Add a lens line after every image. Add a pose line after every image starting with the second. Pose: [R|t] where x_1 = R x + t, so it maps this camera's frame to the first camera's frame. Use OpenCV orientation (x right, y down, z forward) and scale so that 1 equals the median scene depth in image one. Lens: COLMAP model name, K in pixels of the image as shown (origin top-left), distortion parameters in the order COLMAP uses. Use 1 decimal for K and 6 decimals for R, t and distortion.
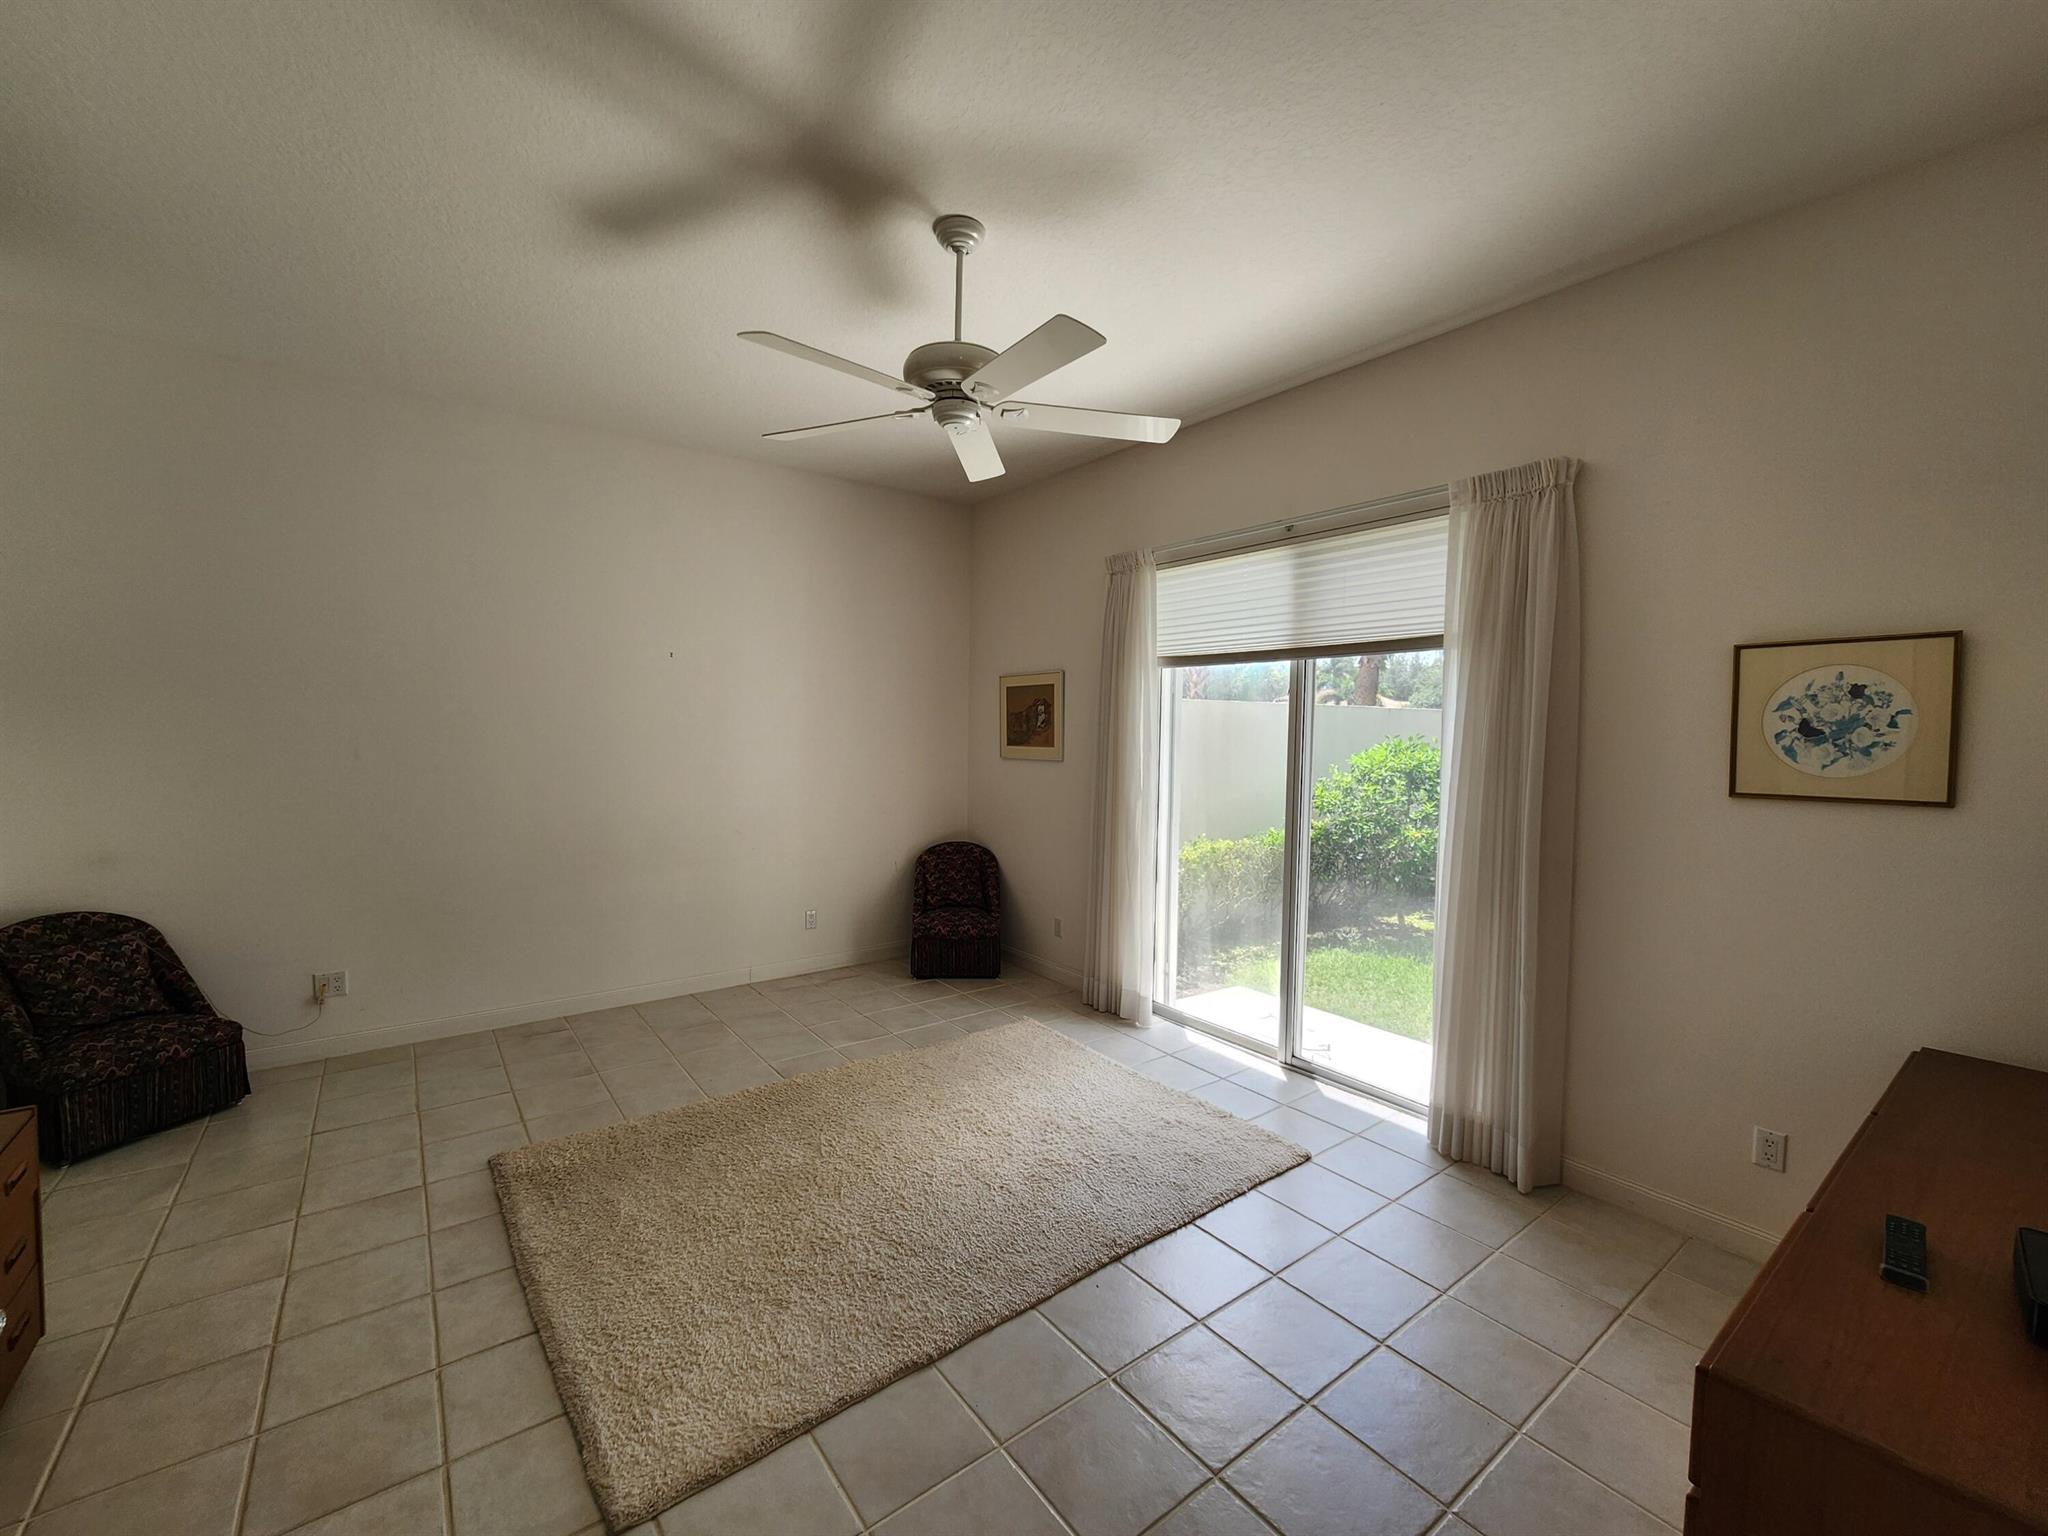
lens RADIAL K [[834.4, 0, 1014.1], [0, 834.4, 775.8], [0, 0, 1]] dist [0.002642, -0.001107]
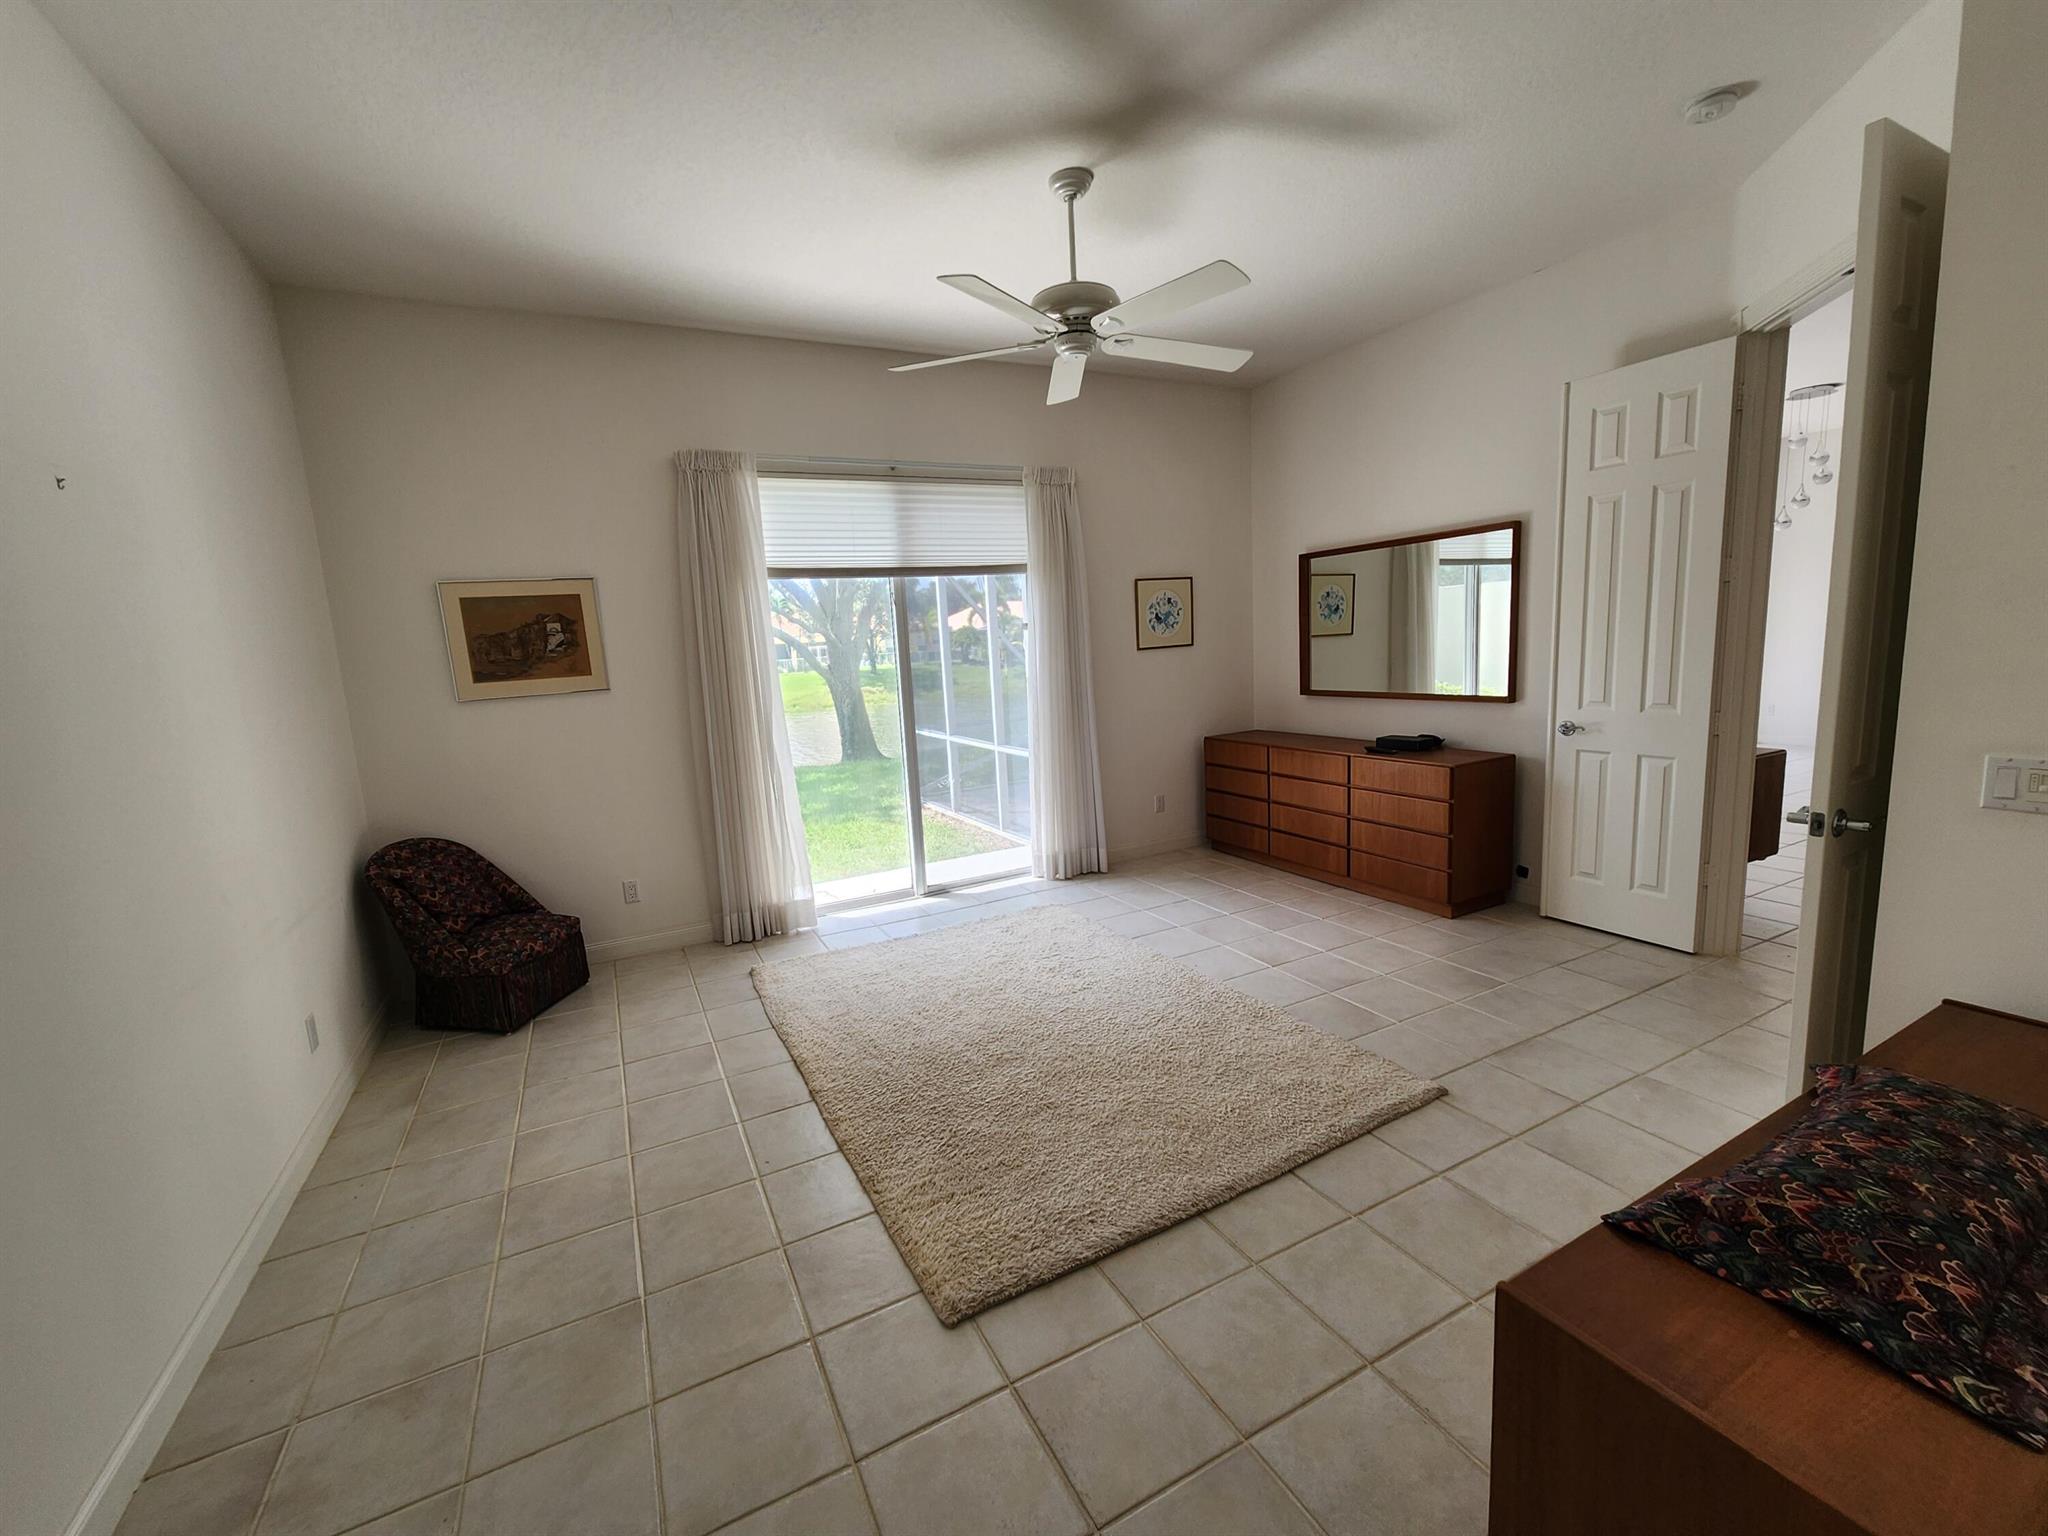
lens RADIAL K [[834.4, 0, 1012.7], [0, 834.4, 770.9], [0, 0, 1]] dist [0.002642, -0.001107]
pose [[0.171548, -0.173625, 0.969756, -0.891092], [0.117685, 0.980911, 0.154804, -0.027281], [-0.978121, 0.087570, 0.188706, 0.621064]]
